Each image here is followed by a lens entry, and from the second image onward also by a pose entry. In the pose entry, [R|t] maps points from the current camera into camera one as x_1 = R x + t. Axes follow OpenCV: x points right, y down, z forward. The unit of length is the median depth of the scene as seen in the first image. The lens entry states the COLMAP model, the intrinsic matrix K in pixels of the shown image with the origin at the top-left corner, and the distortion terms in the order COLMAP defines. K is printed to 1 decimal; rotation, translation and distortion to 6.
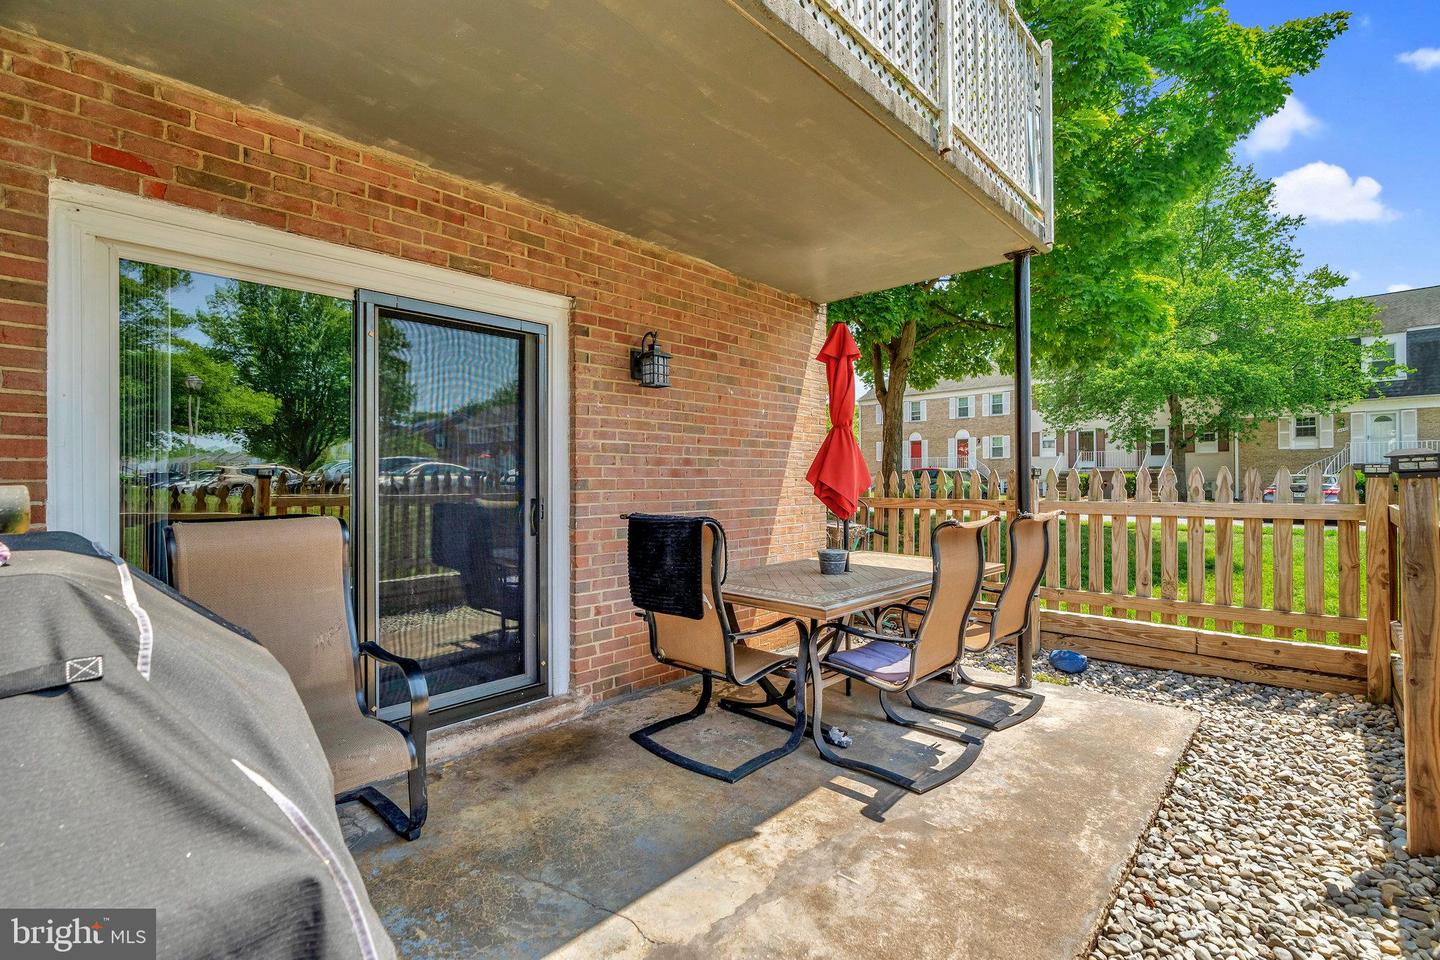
lens RADIAL K [[652.7, 0, 726.3], [0, 652.7, 482.3], [0, 0, 1]] dist [-0.001981, 0.000774]
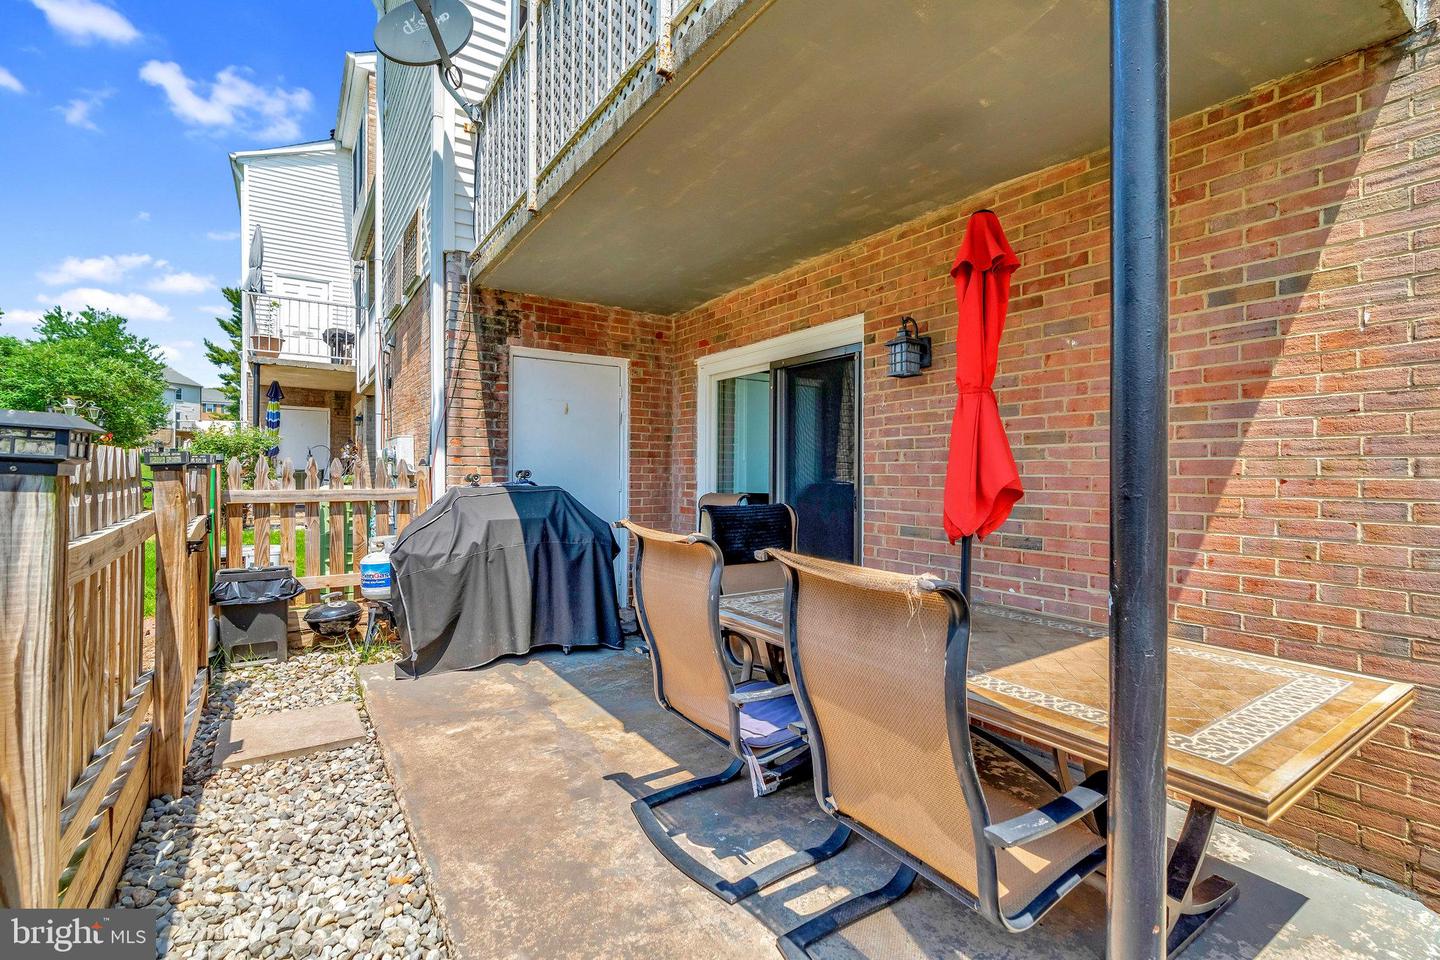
lens RADIAL K [[642.2, 0, 720.0], [0, 642.2, 480.0], [0, 0, 1]] dist [-0.003558, -0.000158]
pose [[-0.231187, 0.011632, -0.972840, 0.843255], [-0.012089, 0.999817, 0.014828, -0.009119], [0.972834, 0.015188, -0.231004, 0.961758]]
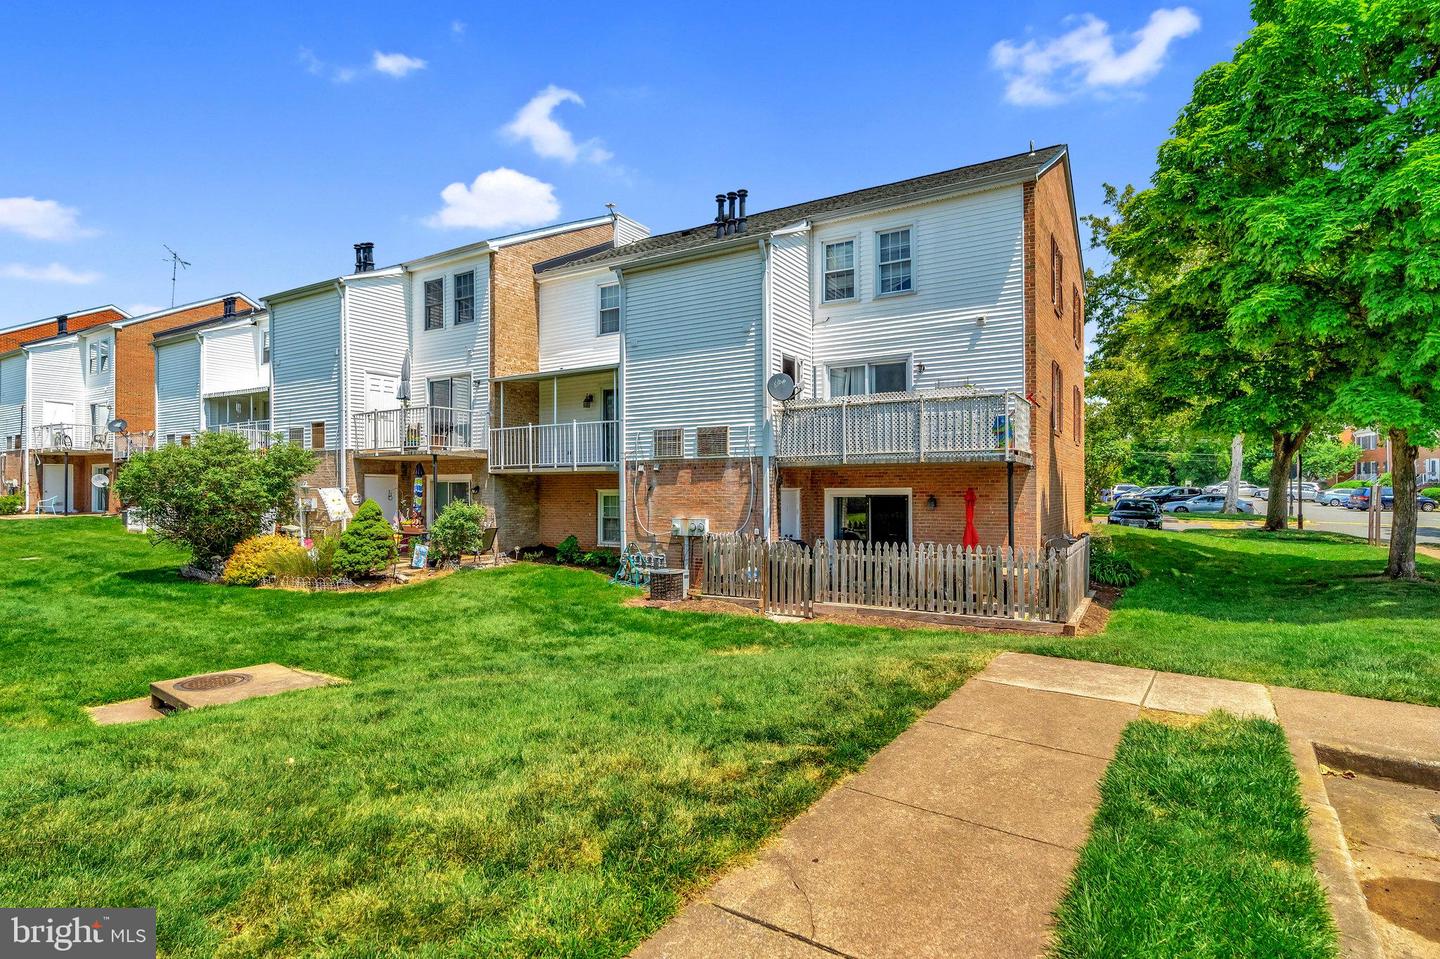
lens RADIAL K [[725.3, 0, 719.9], [0, 725.3, 505.5], [0, 0, 1]] dist [-0.001517, 0.000355]
pose [[0.191347, 0.022860, -0.981256, 3.511436], [-0.002748, 0.999737, 0.022755, -0.255473], [0.981519, -0.001657, 0.191360, -0.864079]]
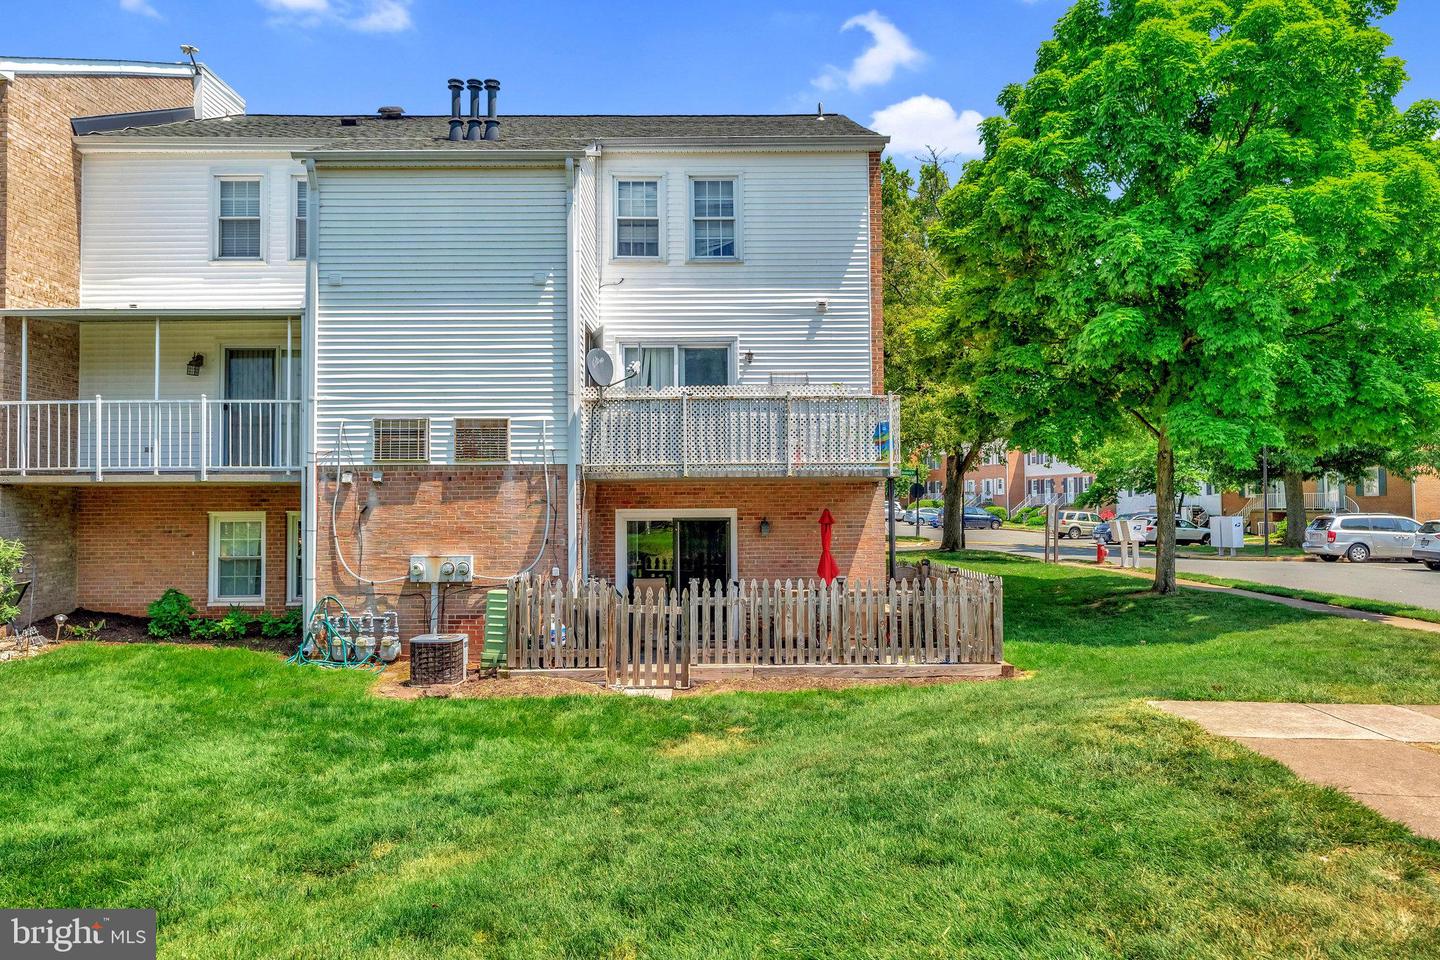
lens RADIAL K [[941.1, 0, 721.8], [0, 941.1, 504.4], [0, 0, 1]] dist [0.000718, 0.005625]
pose [[0.678156, -0.003702, -0.734909, 2.730608], [-0.000314, 0.999986, -0.005327, -0.260401], [0.734918, 0.003843, 0.678145, -1.869200]]
